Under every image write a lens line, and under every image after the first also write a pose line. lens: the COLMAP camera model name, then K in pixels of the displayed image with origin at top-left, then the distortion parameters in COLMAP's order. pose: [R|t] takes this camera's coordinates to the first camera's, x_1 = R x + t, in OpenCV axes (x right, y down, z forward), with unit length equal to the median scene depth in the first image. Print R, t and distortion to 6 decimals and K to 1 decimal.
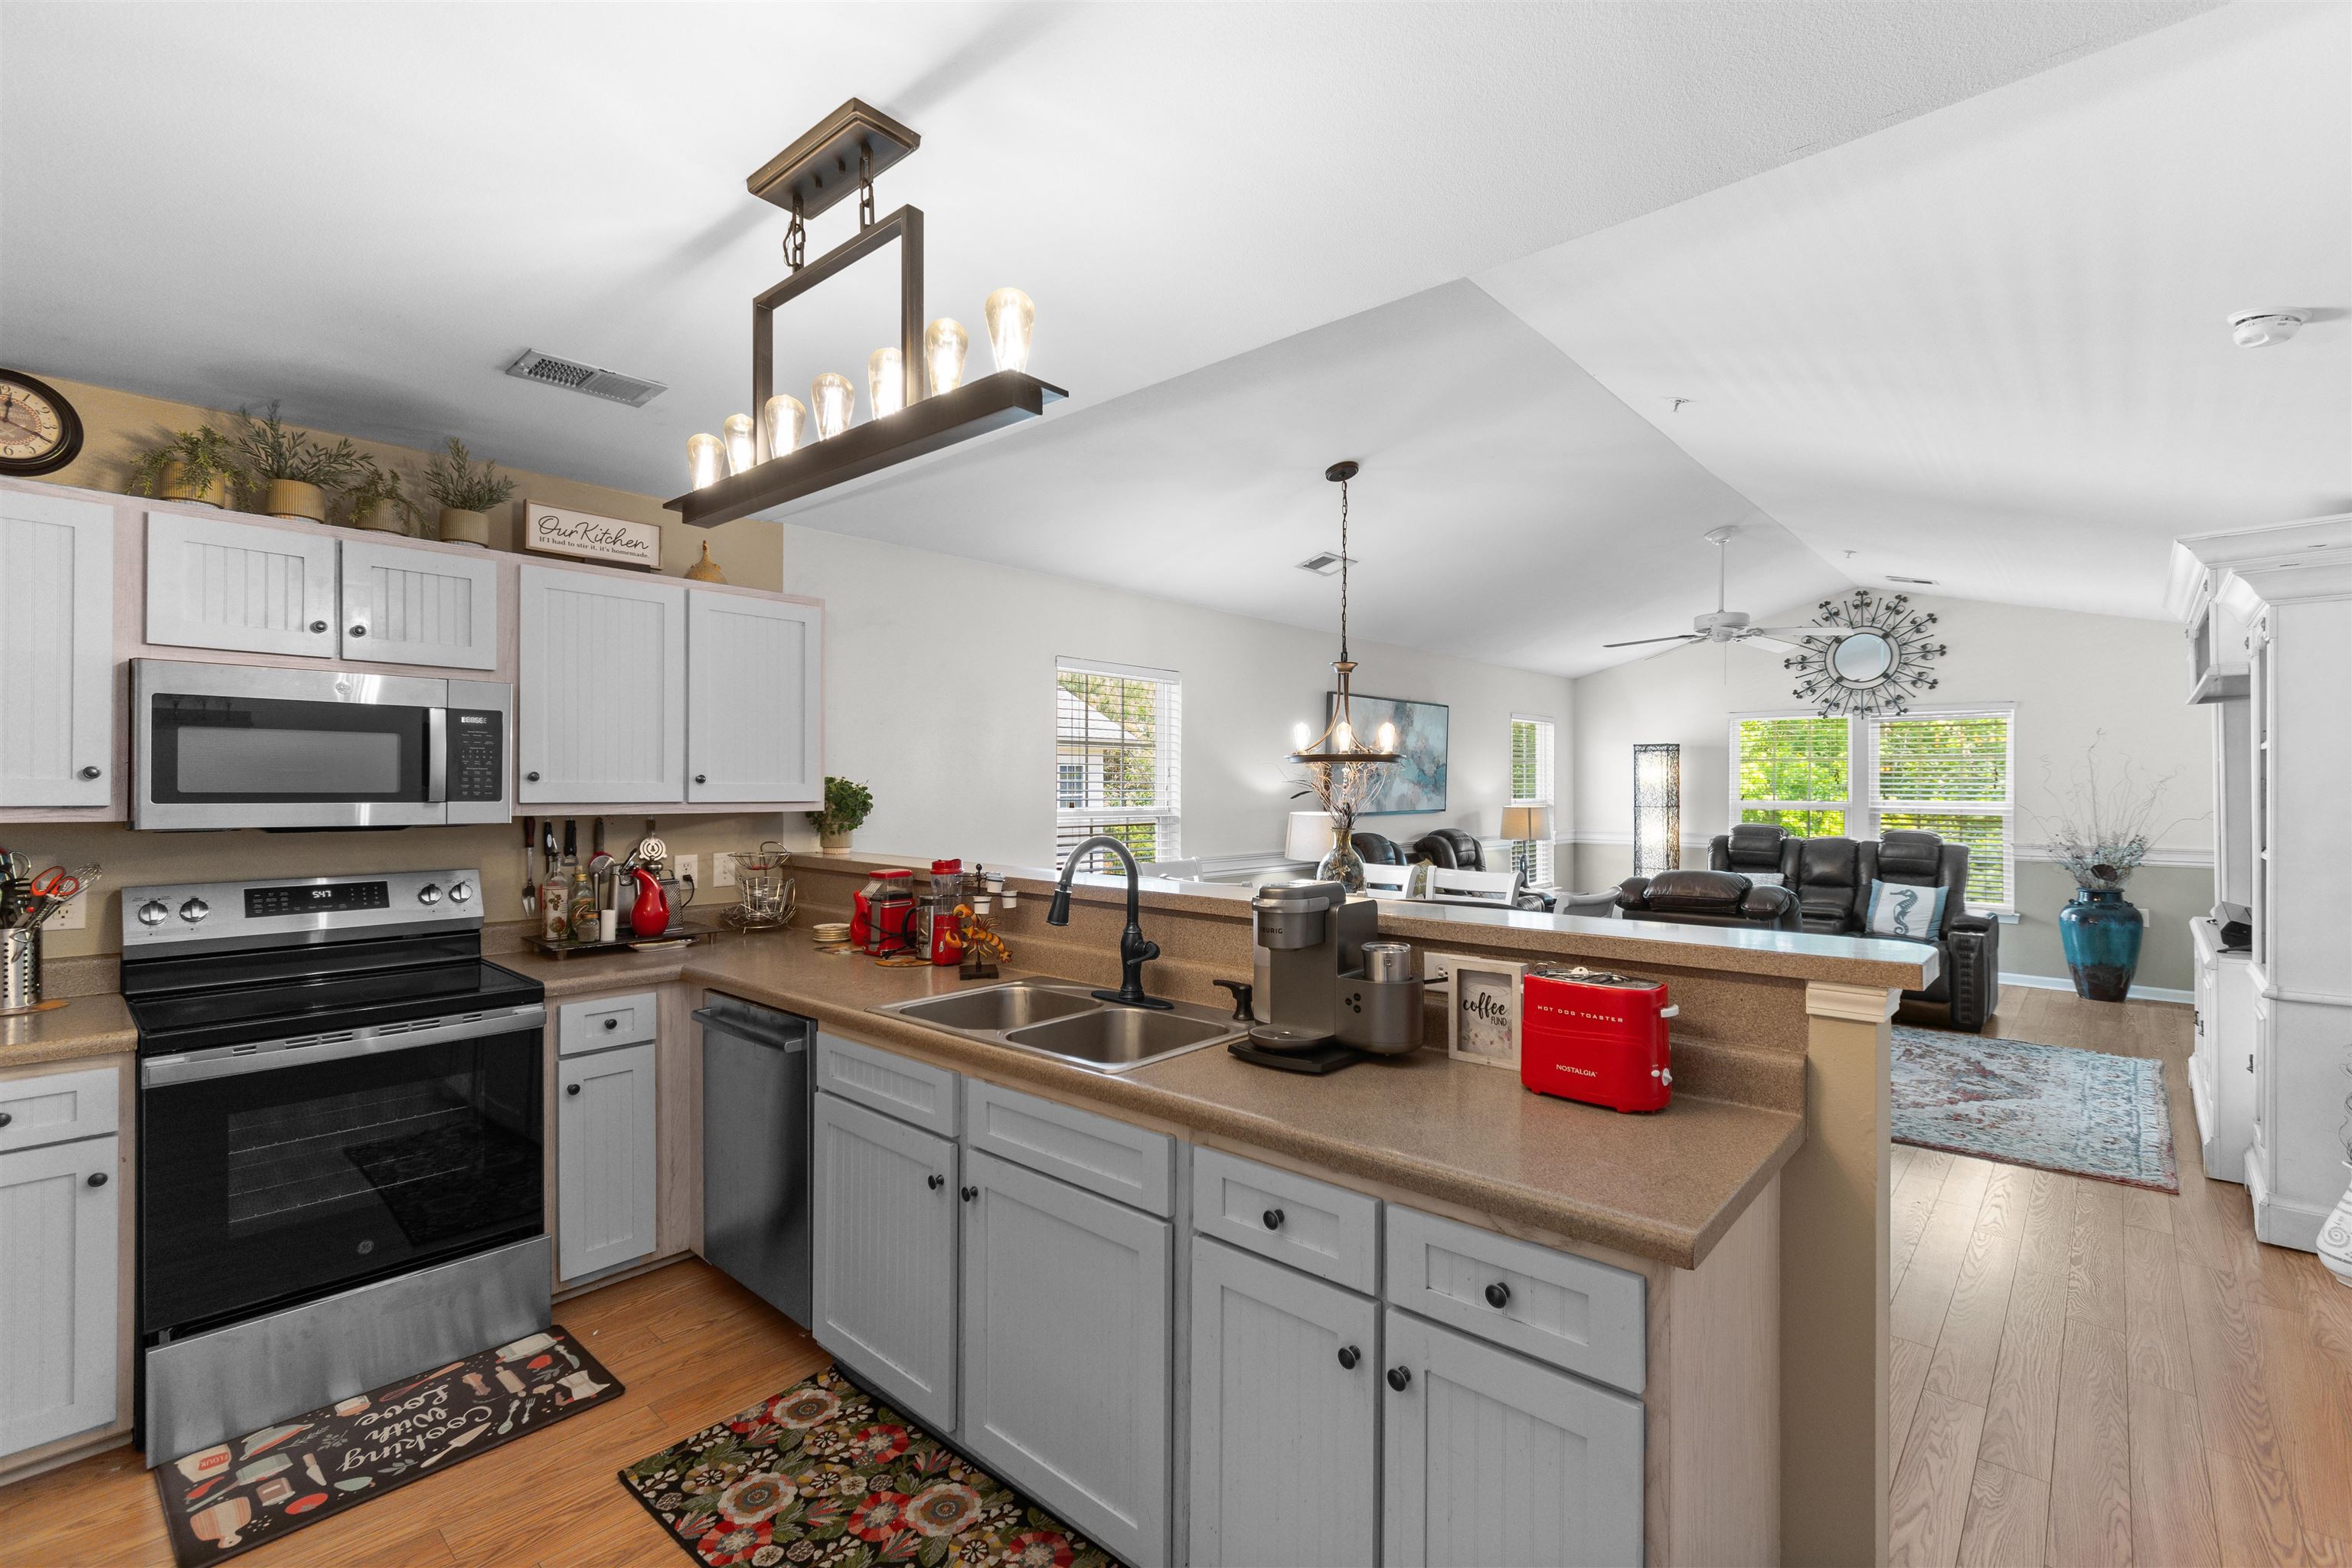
lens RADIAL K [[1024.4, 0, 1182.4], [0, 1024.4, 788.4], [0, 0, 1]] dist [0.000906, -0.001763]
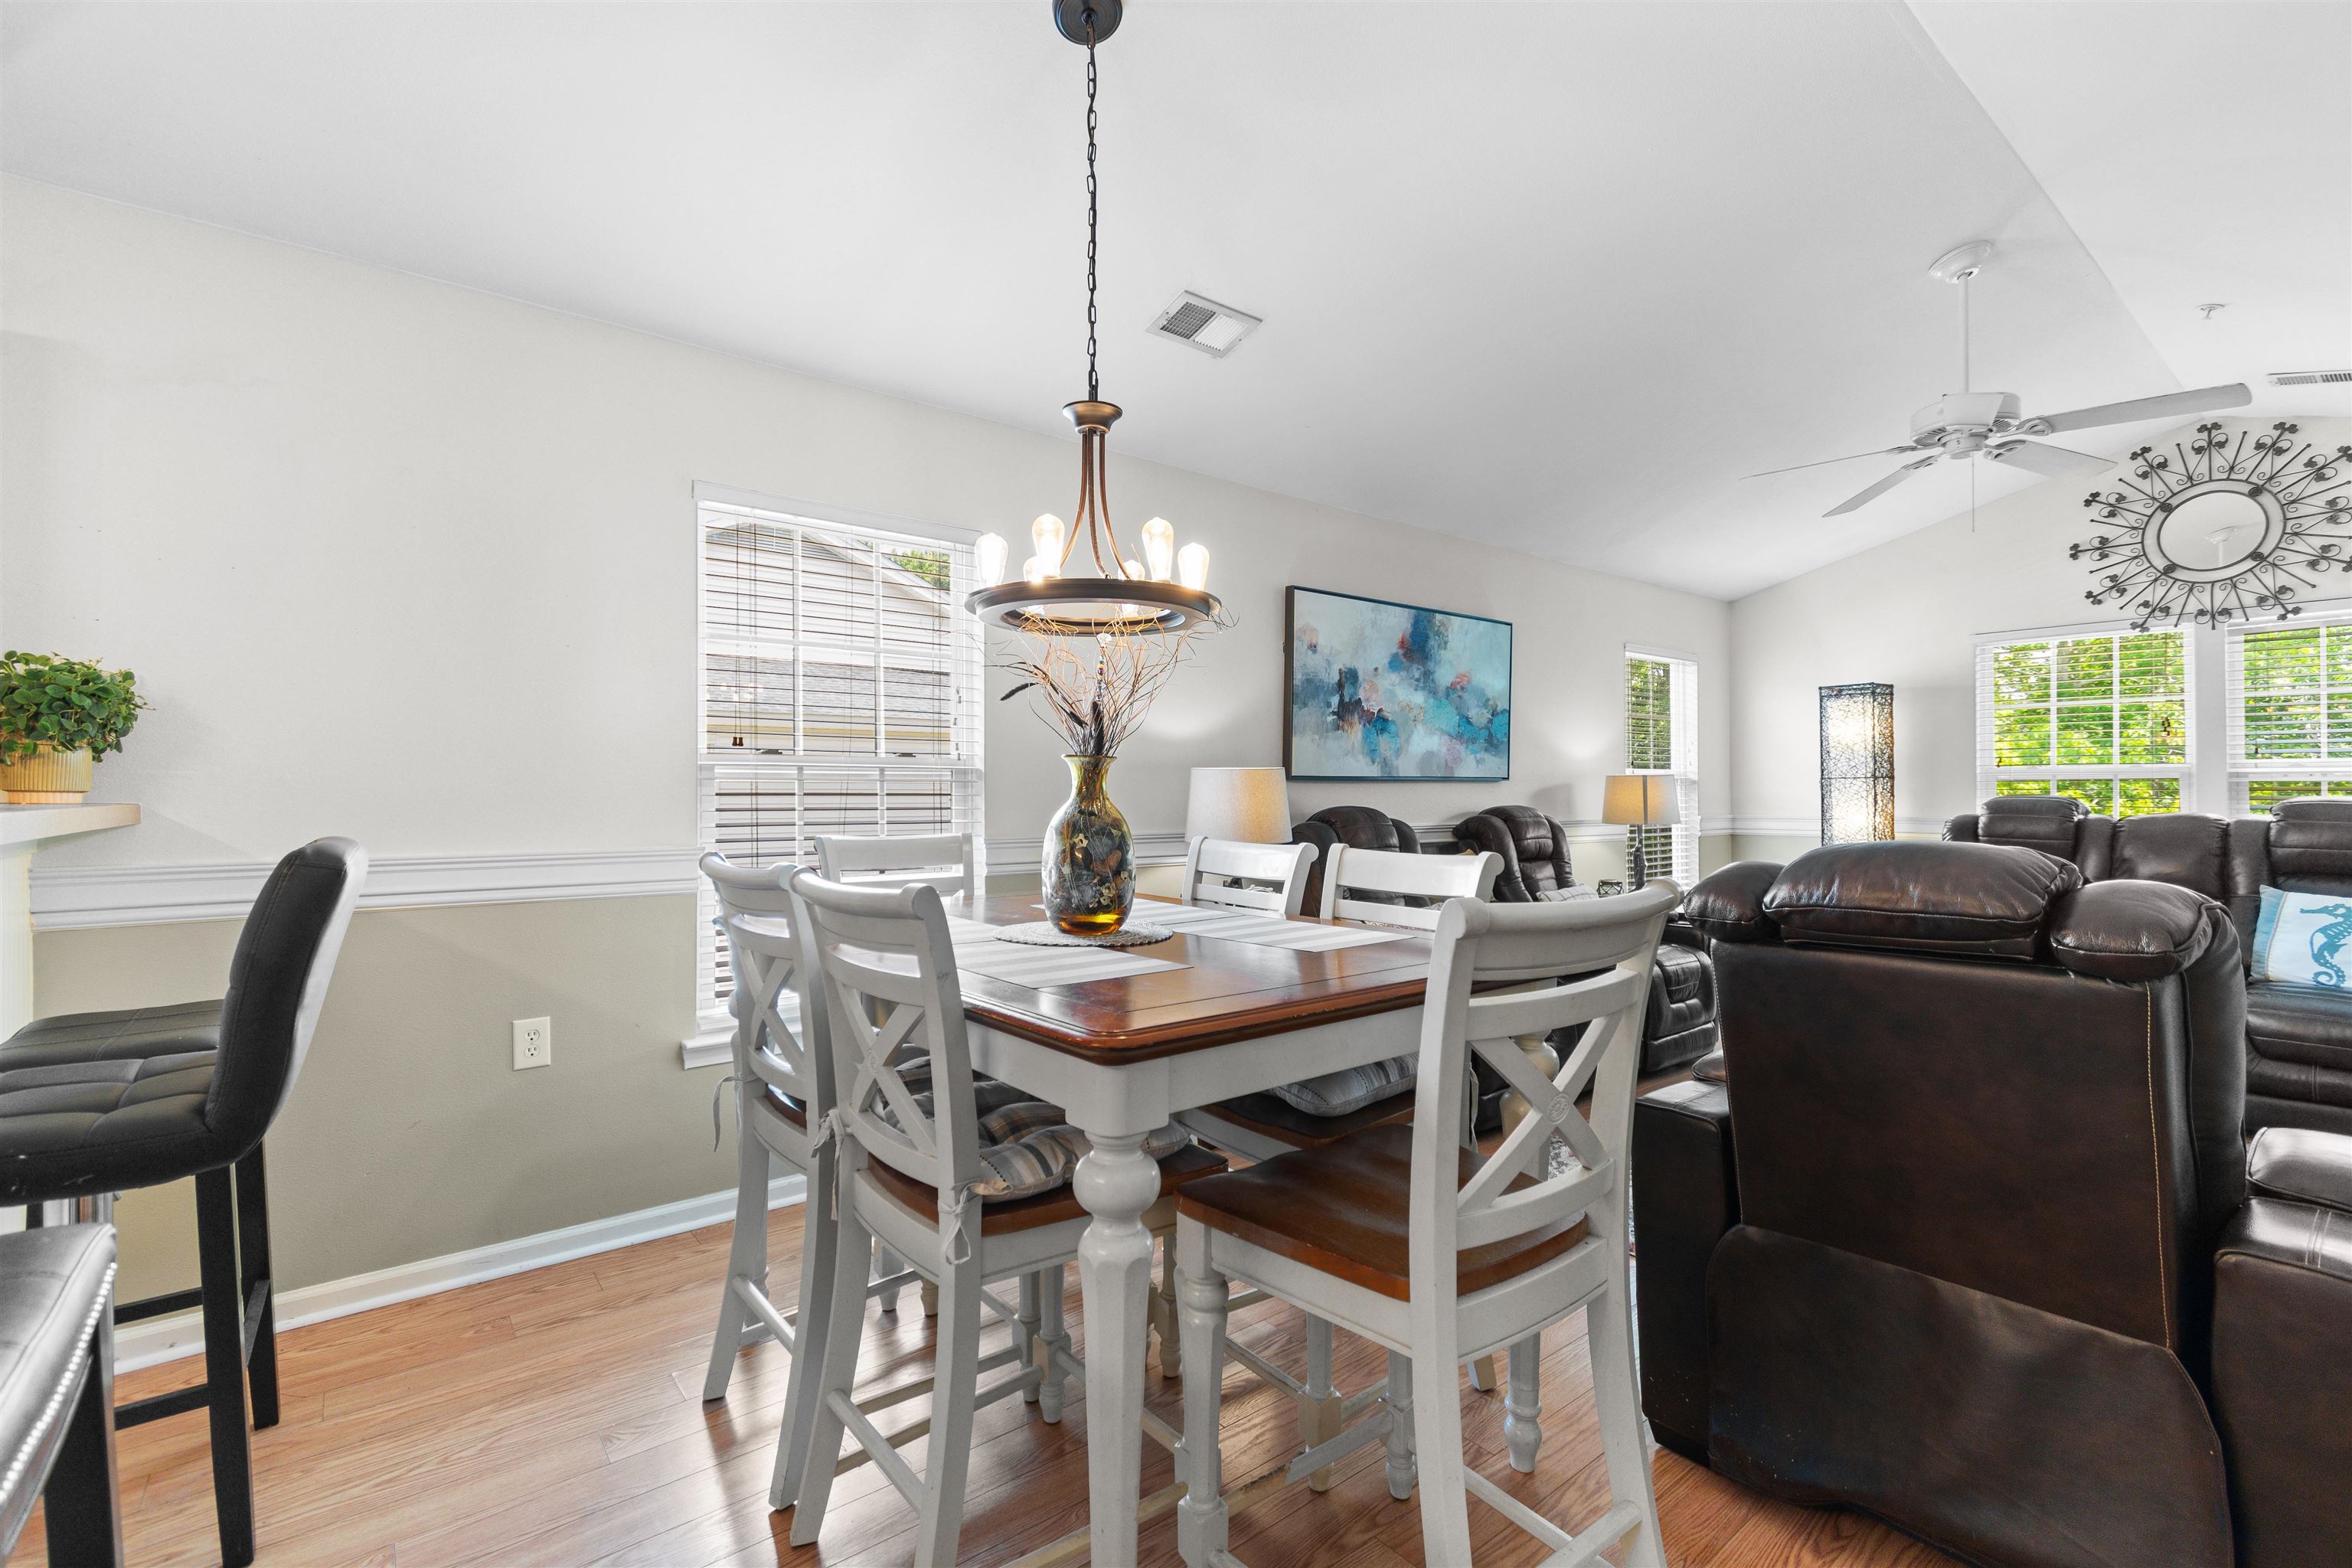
lens RADIAL K [[1024.4, 0, 1190.6], [0, 1024.4, 791.1], [0, 0, 1]] dist [0.000906, -0.001763]
pose [[0.987737, -0.006683, -0.155986, 0.384629], [0.005629, 0.999958, -0.007195, 0.080803], [0.156028, 0.006229, 0.987733, 0.758238]]
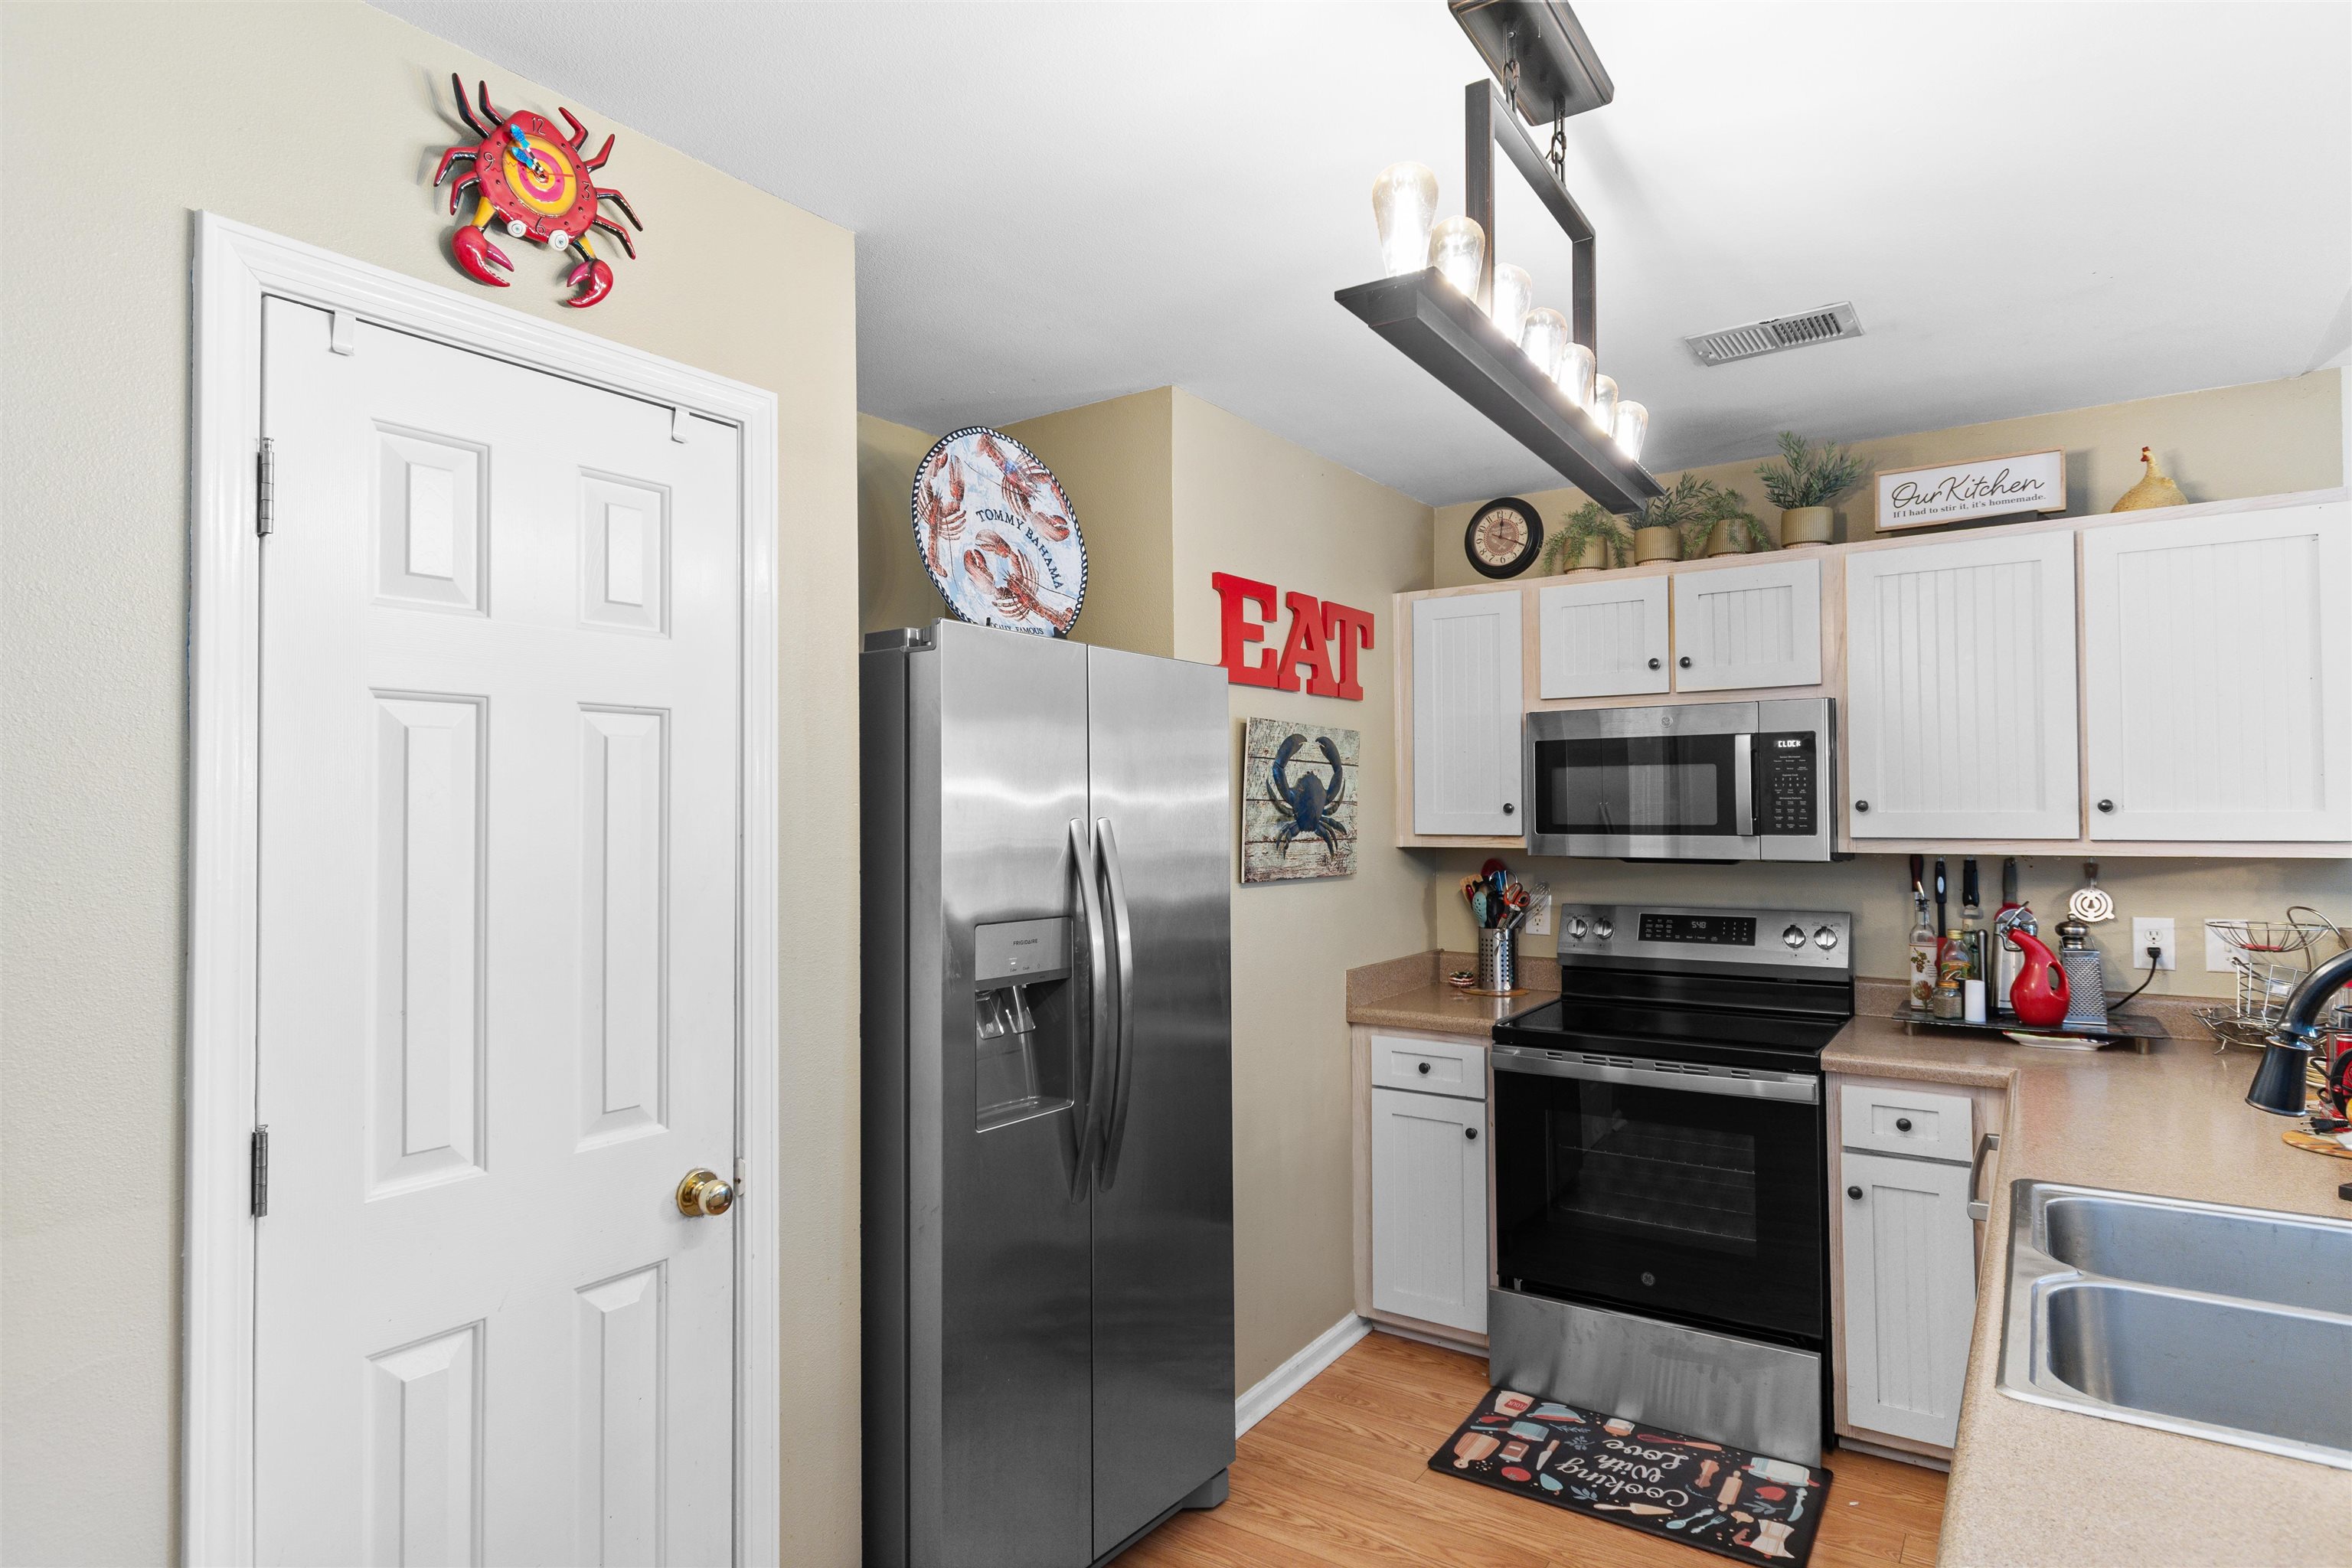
lens RADIAL K [[1261.0, 0, 1178.1], [0, 1261.0, 788.2], [0, 0, 1]] dist [0.000901, -0.003501]
pose [[0.123052, -0.022857, -0.992137, 0.296836], [0.006410, 0.999732, -0.022237, -0.006309], [0.992380, -0.003623, 0.123165, 0.305975]]
